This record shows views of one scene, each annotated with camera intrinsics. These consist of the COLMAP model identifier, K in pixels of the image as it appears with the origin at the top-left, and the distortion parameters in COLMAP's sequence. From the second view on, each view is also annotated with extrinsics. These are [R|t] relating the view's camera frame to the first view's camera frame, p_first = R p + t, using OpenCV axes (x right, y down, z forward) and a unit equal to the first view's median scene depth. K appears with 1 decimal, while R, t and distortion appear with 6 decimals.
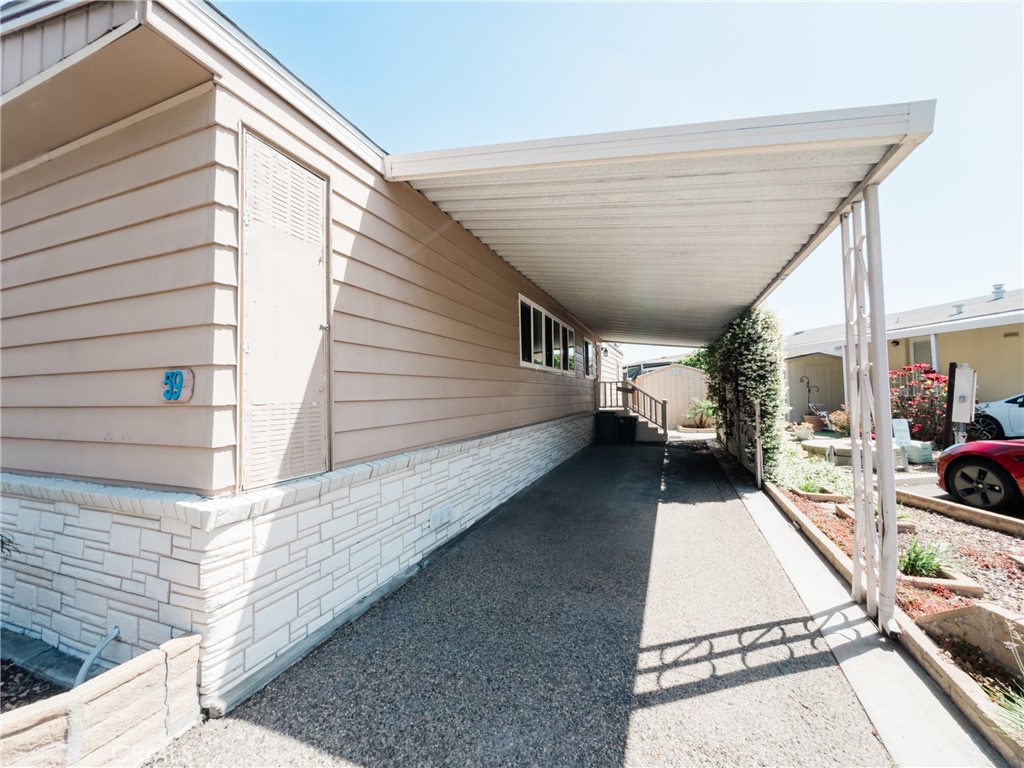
lens RADIAL K [[410.6, 0, 510.4], [0, 410.6, 383.7], [0, 0, 1]] dist [-0.002894, -0.000061]
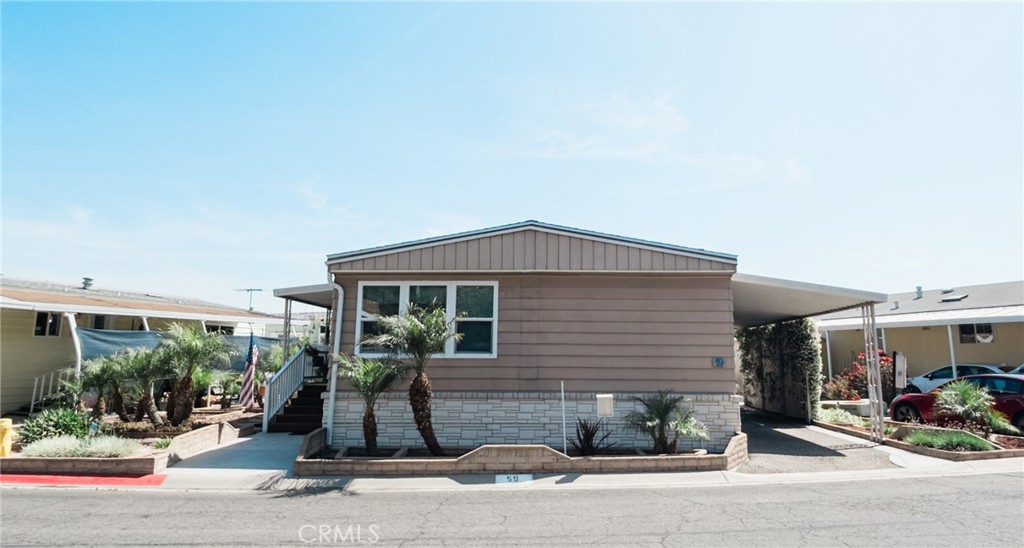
lens RADIAL K [[664.6, 0, 514.4], [0, 664.6, 243.4], [0, 0, 1]] dist [-0.043389, -0.000574]
pose [[0.954322, 0.079363, 0.288046, -1.888002], [-0.035261, 0.987256, -0.155187, -0.028938], [-0.296691, 0.137942, 0.944959, -1.763590]]
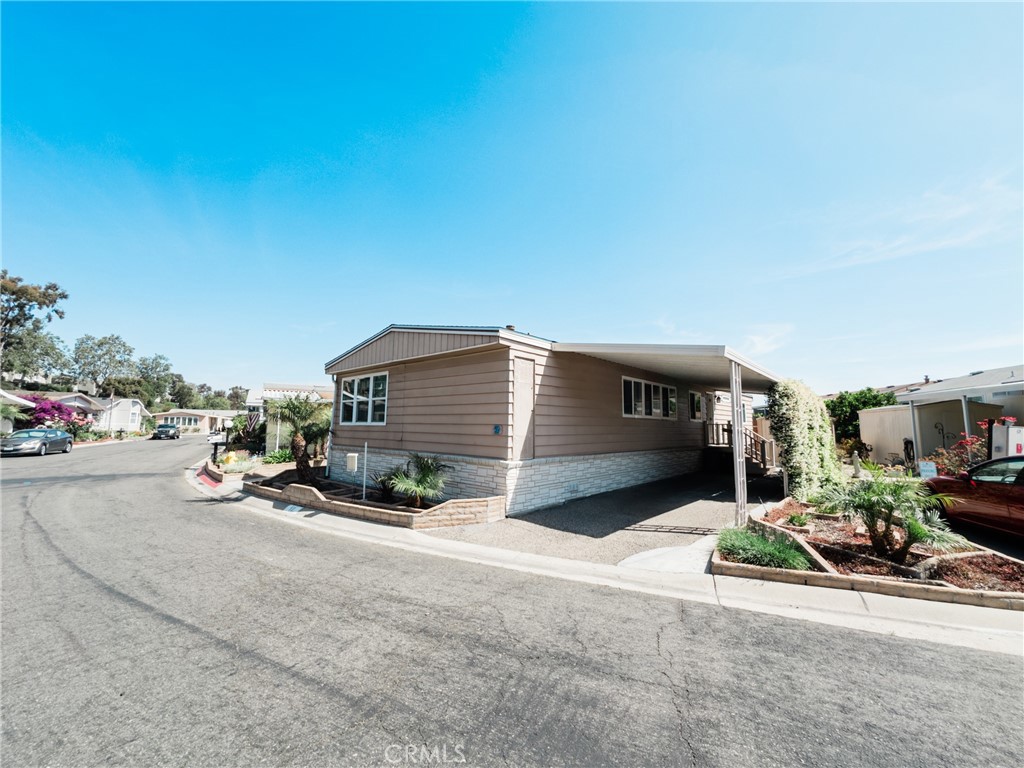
lens RADIAL K [[410.6, 0, 510.4], [0, 410.6, 383.7], [0, 0, 1]] dist [-0.002894, -0.000061]
pose [[0.932894, -0.008487, -0.360050, 0.281108], [-0.019007, 0.997169, -0.072751, -0.064628], [0.359648, 0.074713, 0.930092, -1.098132]]
